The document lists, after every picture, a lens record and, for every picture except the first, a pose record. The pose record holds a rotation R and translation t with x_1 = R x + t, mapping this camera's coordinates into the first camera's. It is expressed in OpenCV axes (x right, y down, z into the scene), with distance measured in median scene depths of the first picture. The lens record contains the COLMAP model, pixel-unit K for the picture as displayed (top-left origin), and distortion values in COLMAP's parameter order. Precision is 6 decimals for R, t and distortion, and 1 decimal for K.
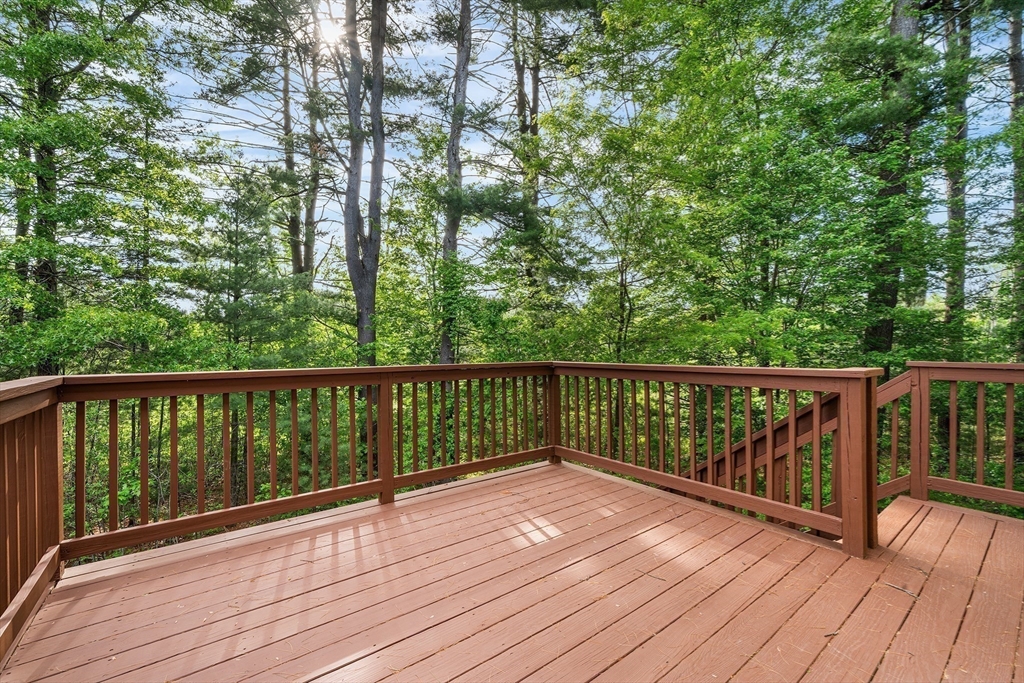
lens RADIAL K [[423.8, 0, 512.0], [0, 423.8, 341.5], [0, 0, 1]] dist [0.001404, 0.000126]
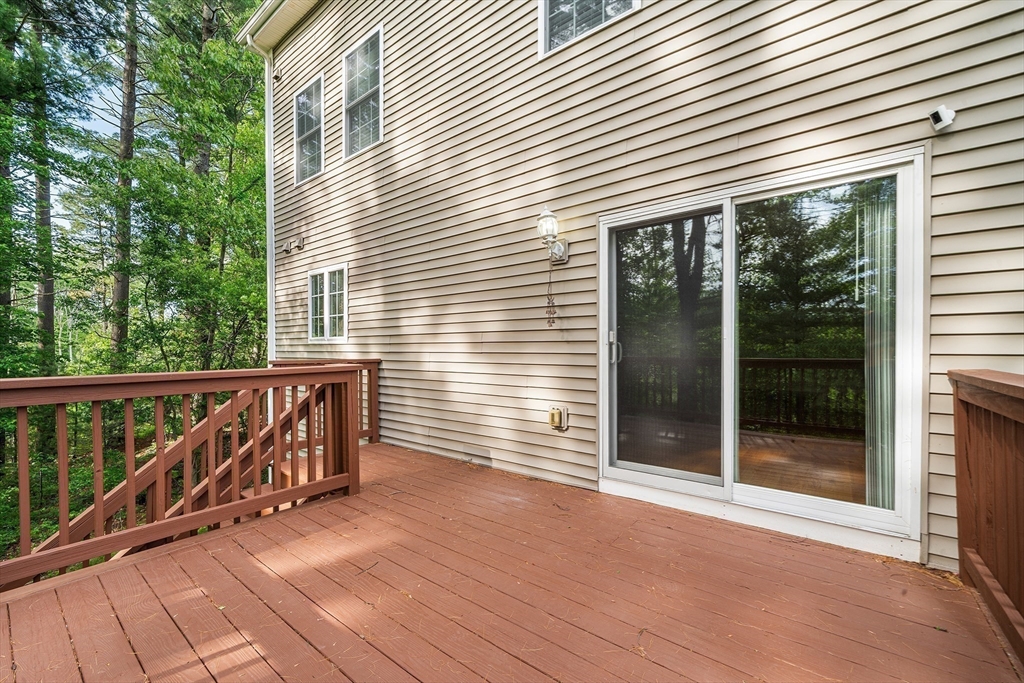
lens RADIAL K [[404.9, 0, 511.2], [0, 404.9, 356.3], [0, 0, 1]] dist [-0.000755, -0.000046]
pose [[-0.255772, -0.008504, 0.966700, -0.595888], [-0.014098, 0.999888, 0.005066, 0.020627], [-0.966634, -0.012332, -0.255863, 0.772923]]
